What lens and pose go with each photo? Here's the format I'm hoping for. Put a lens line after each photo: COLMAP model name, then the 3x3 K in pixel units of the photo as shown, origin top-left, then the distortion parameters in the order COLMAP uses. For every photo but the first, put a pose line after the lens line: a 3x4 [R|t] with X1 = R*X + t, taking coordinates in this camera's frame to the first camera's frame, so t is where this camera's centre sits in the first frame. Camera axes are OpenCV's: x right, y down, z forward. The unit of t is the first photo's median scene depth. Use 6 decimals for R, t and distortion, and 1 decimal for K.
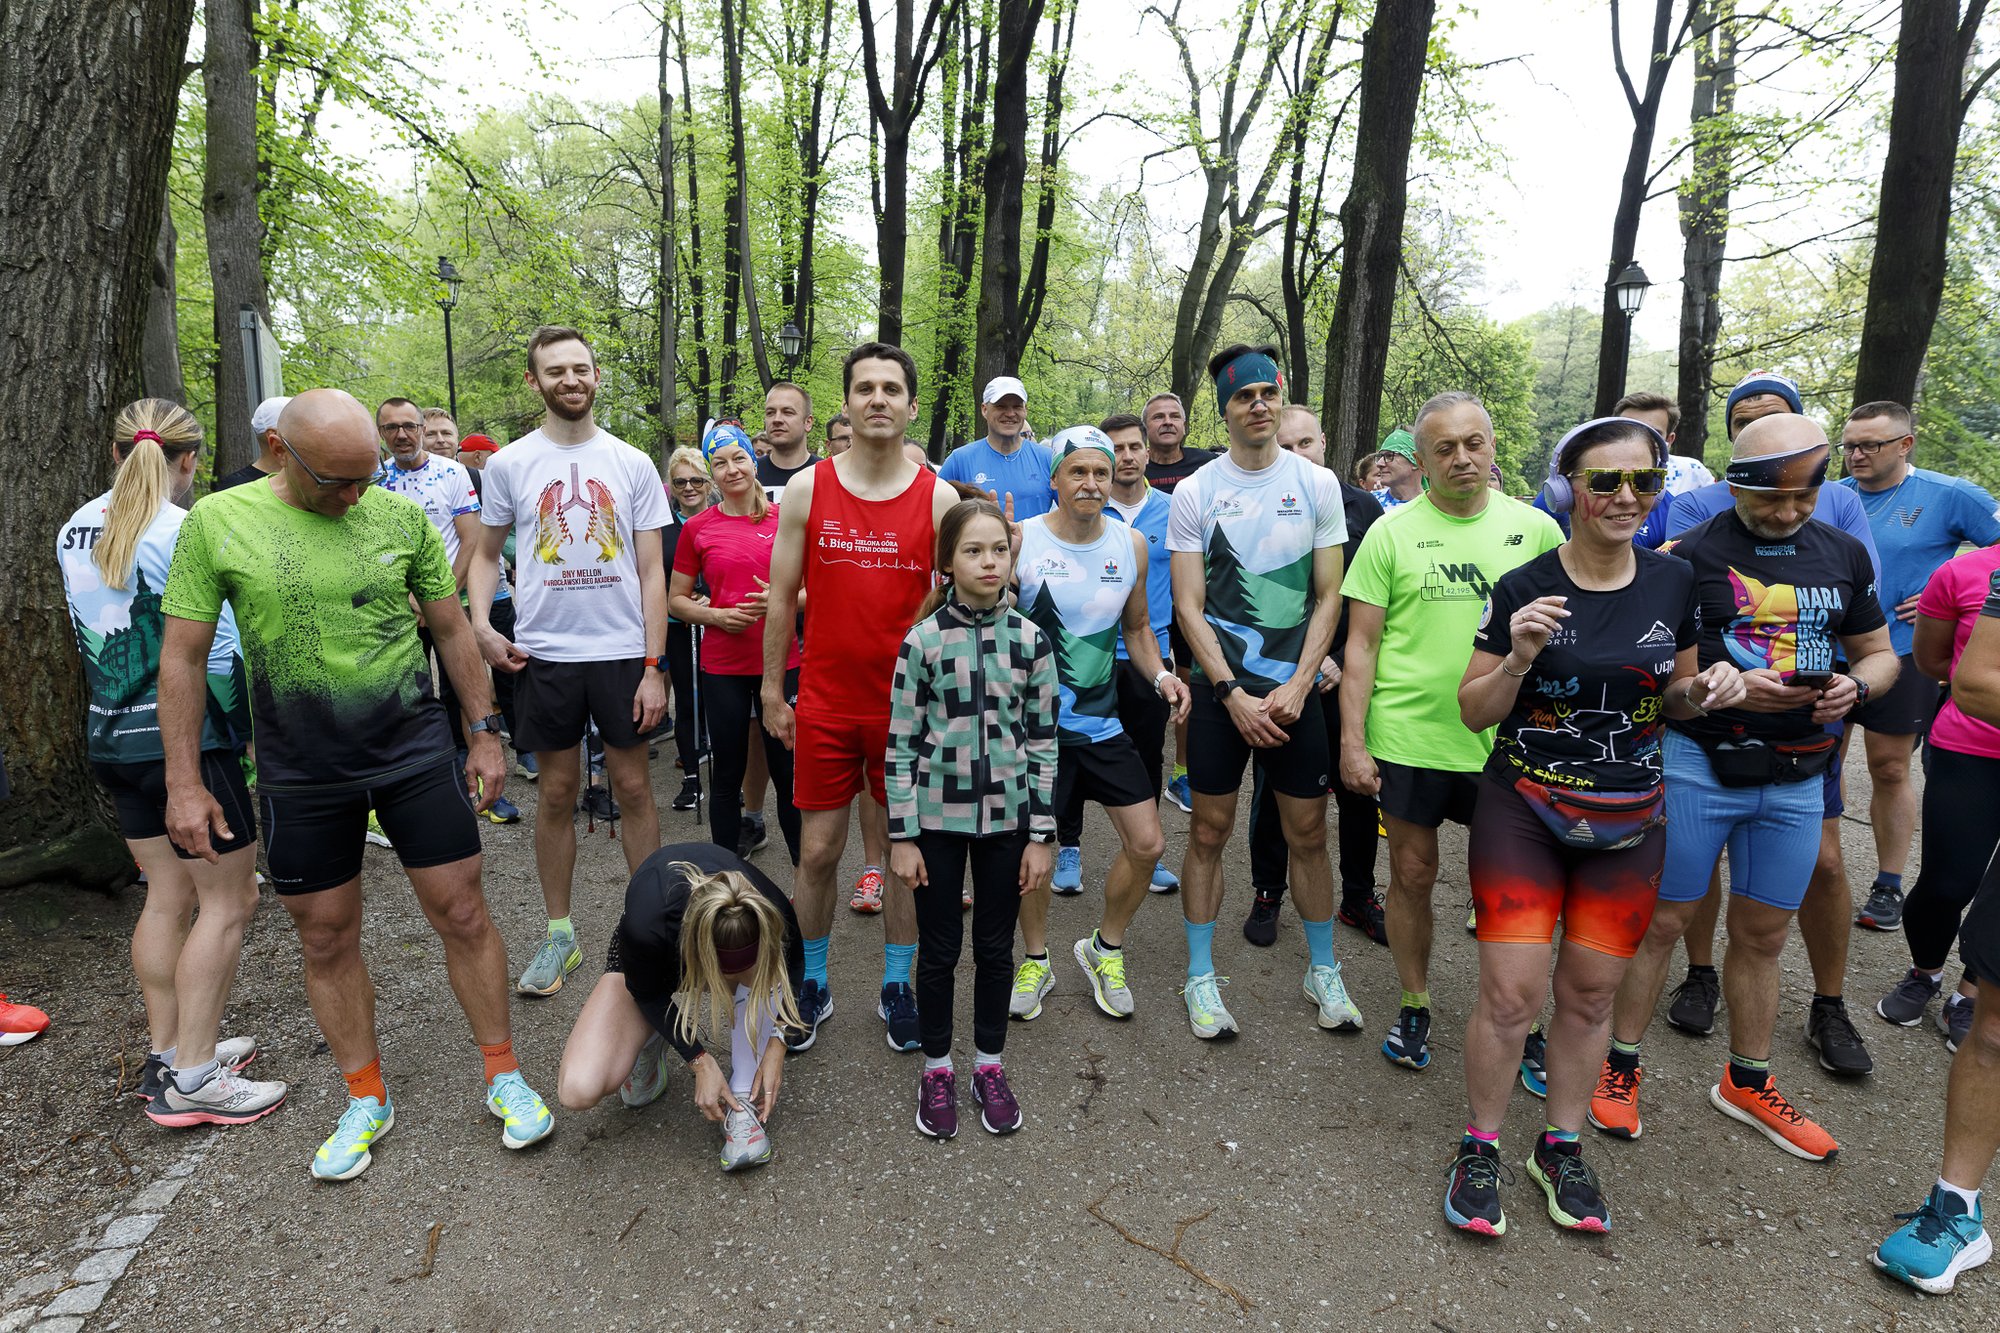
lens RADIAL K [[1134.3, 0, 1000.0], [0, 1134.3, 666.5], [0, 0, 1]] dist [-0.001560, 0.000590]
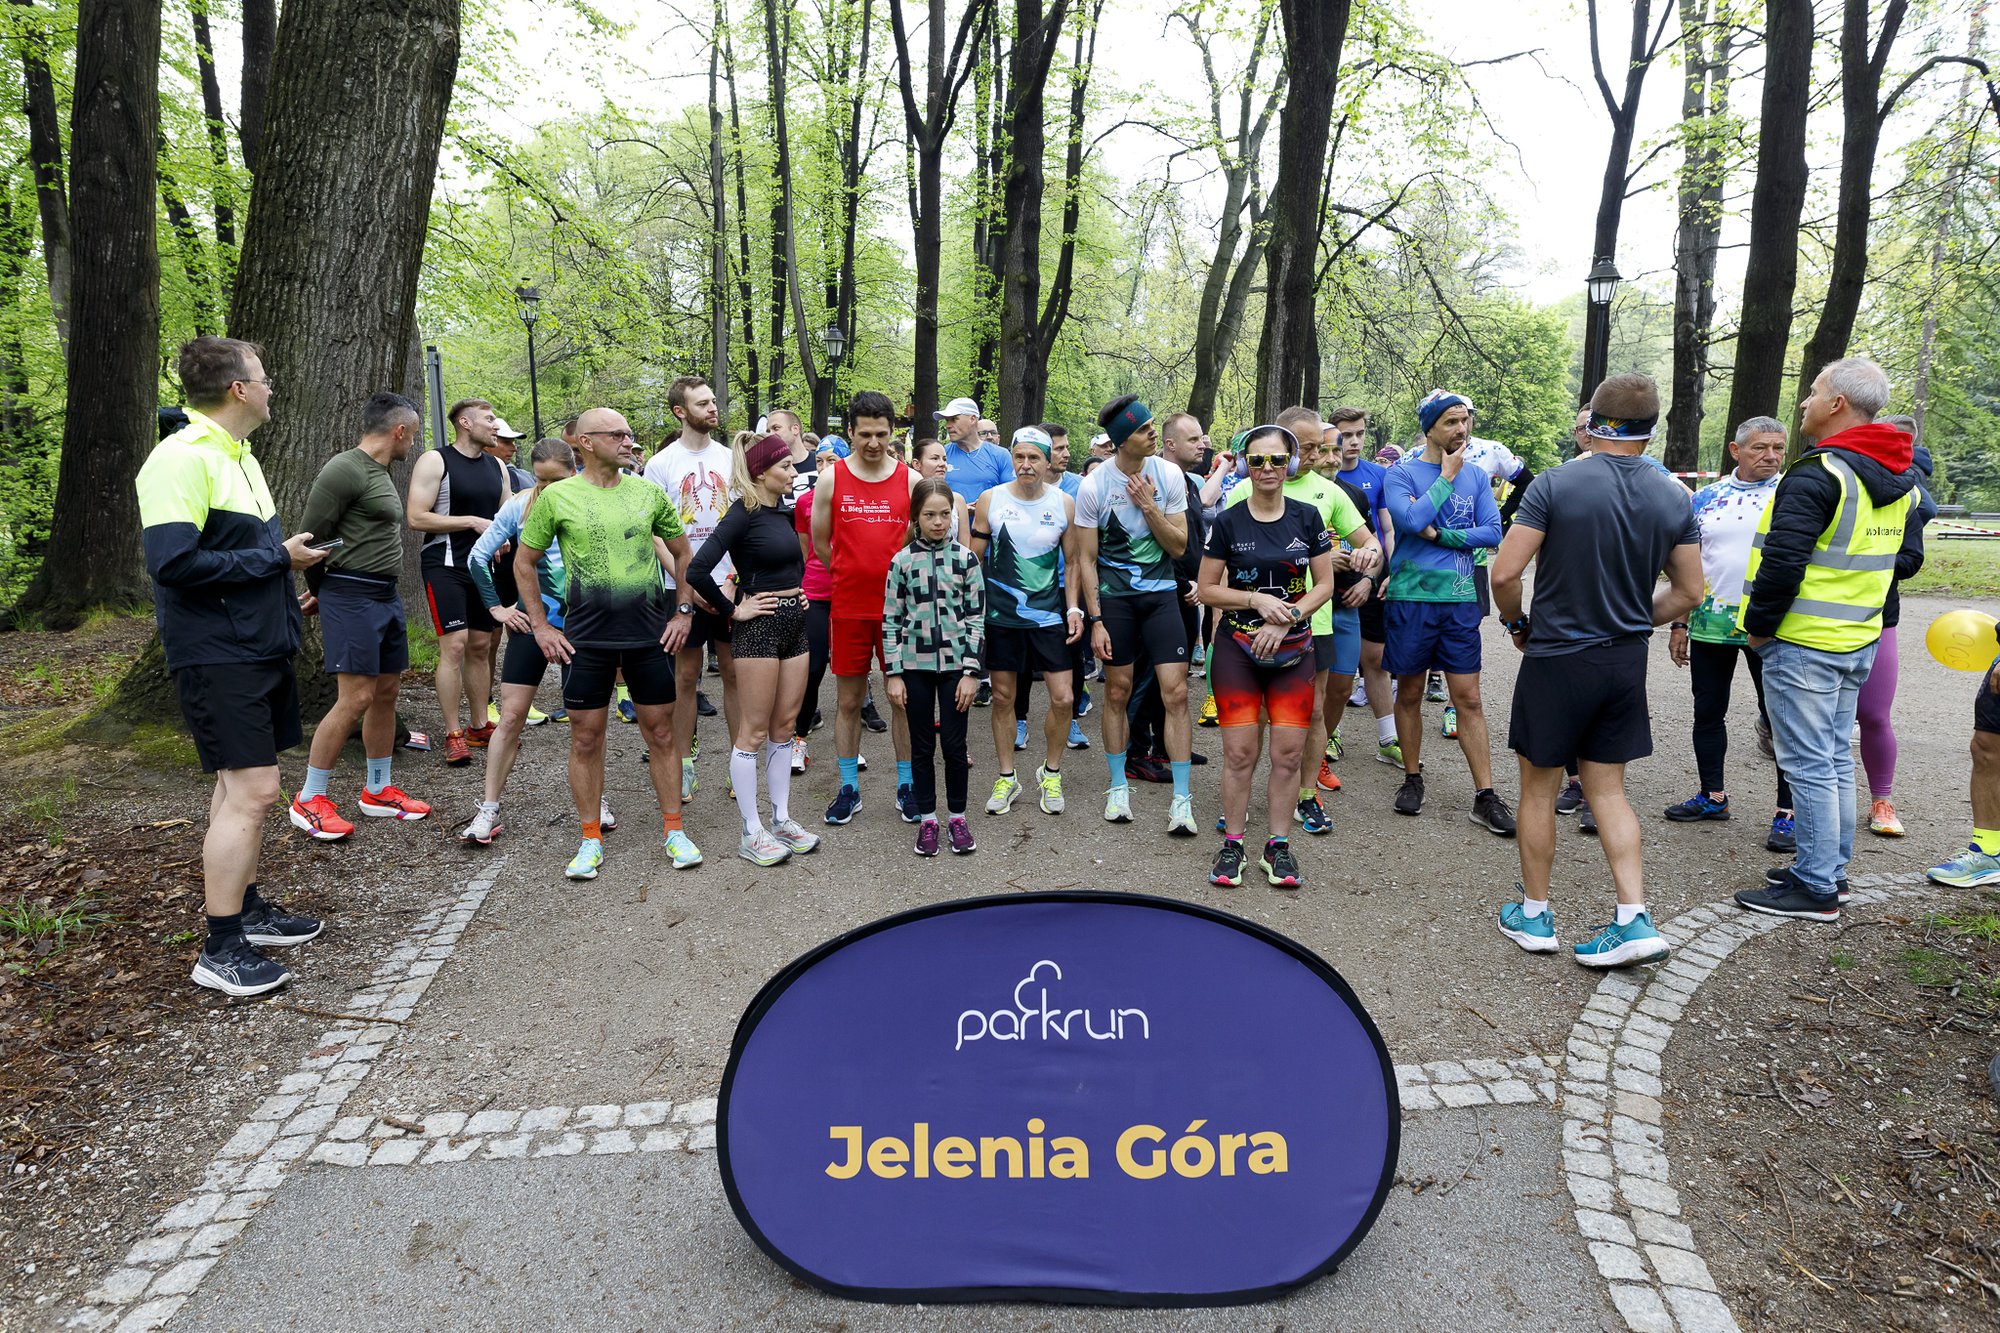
lens RADIAL K [[1134.3, 0, 1000.0], [0, 1134.3, 666.5], [0, 0, 1]] dist [-0.001560, 0.000590]
pose [[0.999117, -0.009575, -0.040913, 0.012161], [0.009931, 0.999914, 0.008508, 0.011097], [0.040828, -0.008907, 0.999126, -0.064378]]
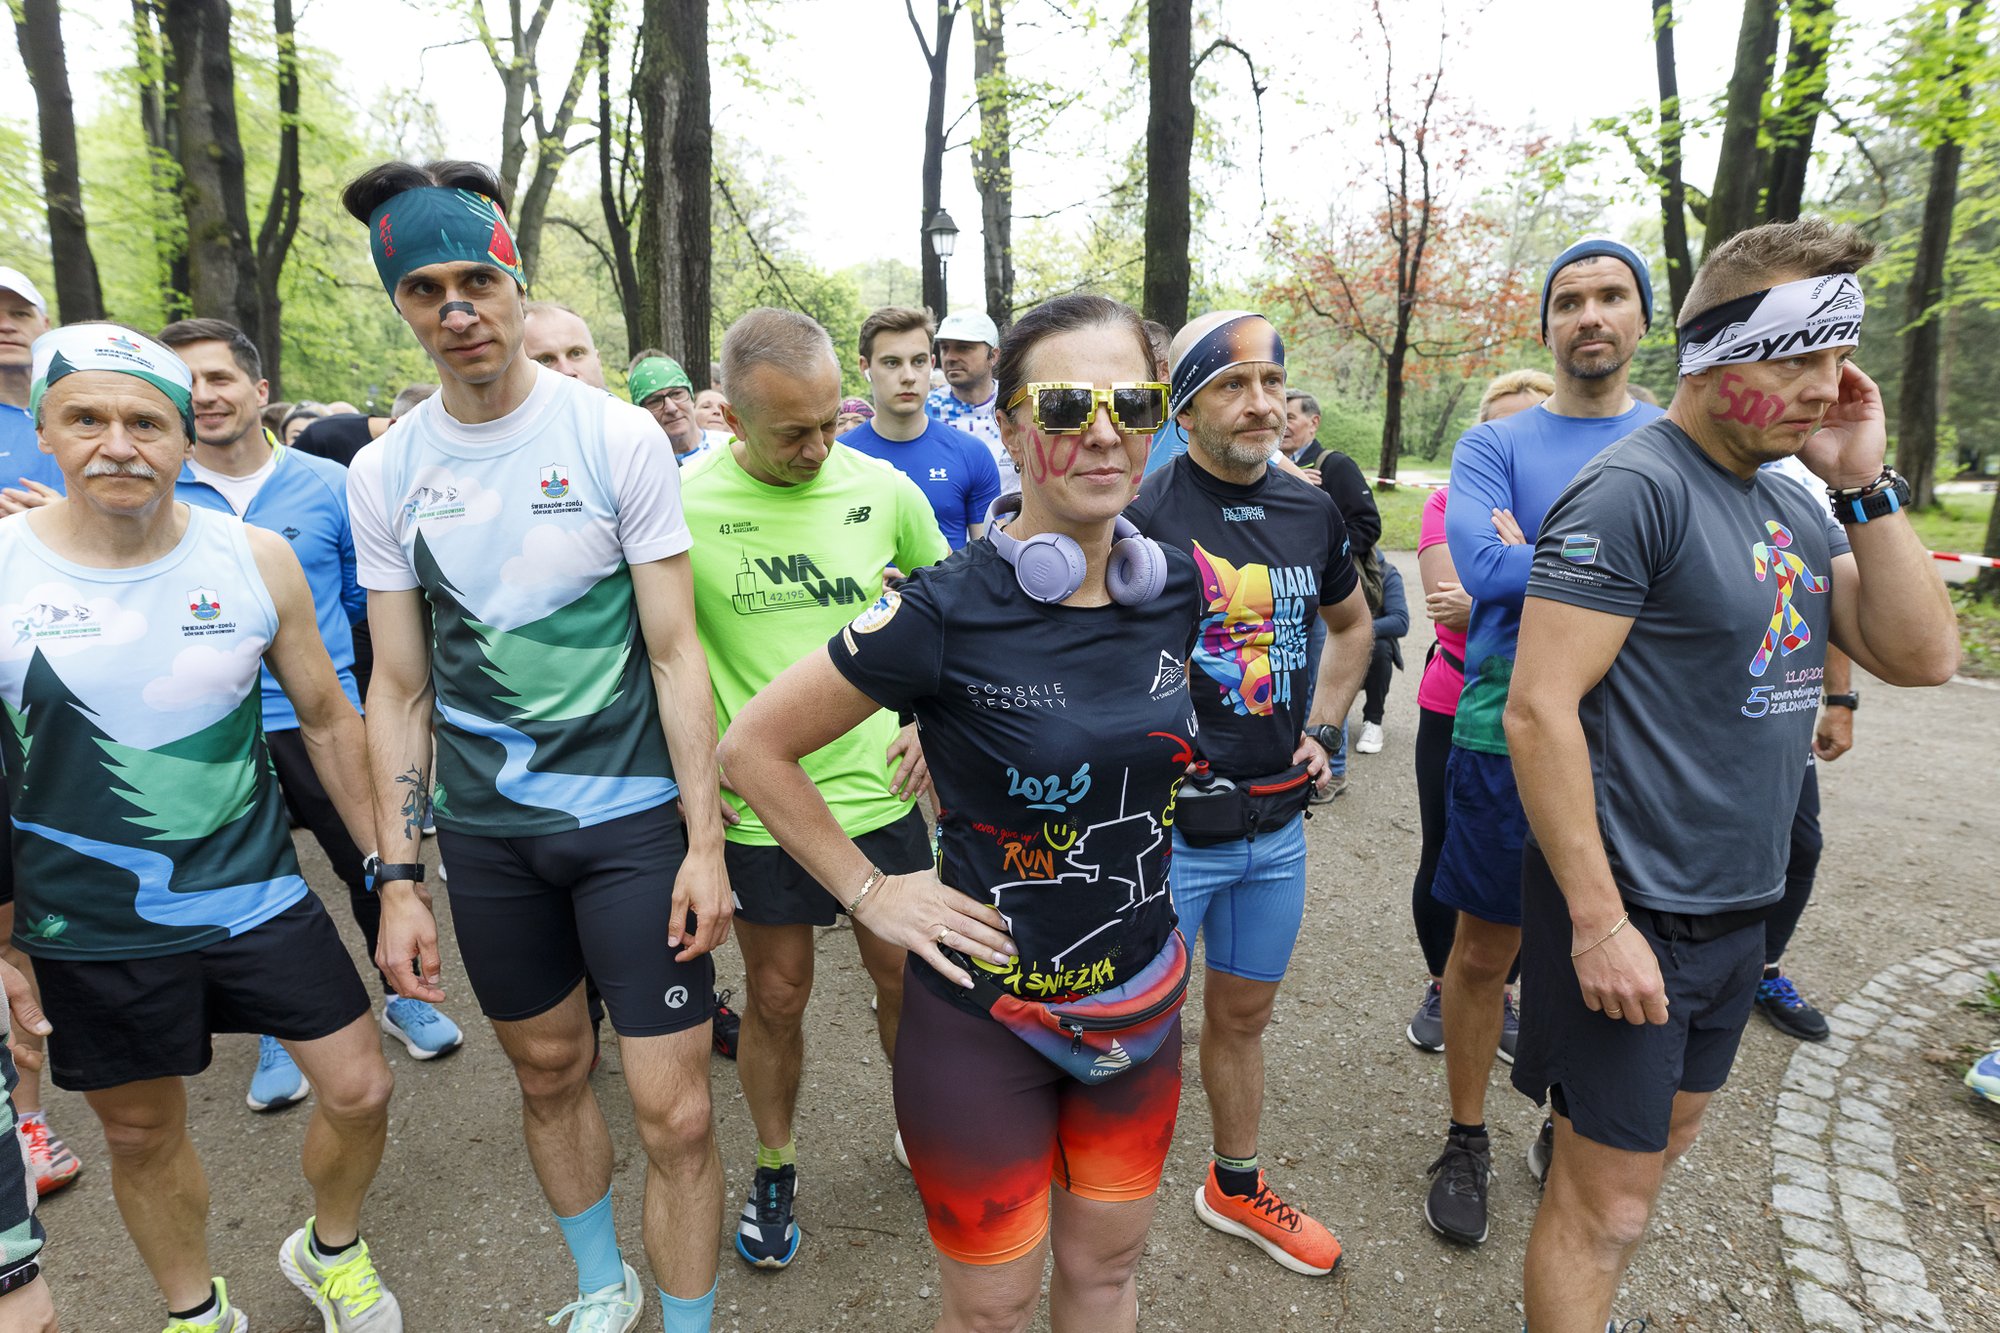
lens RADIAL K [[1134.3, 0, 1000.0], [0, 1134.3, 666.5], [0, 0, 1]] dist [-0.001560, 0.000590]
pose [[0.855522, -0.121704, 0.503259, 0.015955], [0.097202, 0.992452, 0.074766, -0.006735], [-0.508560, -0.015046, 0.860895, 0.039771]]
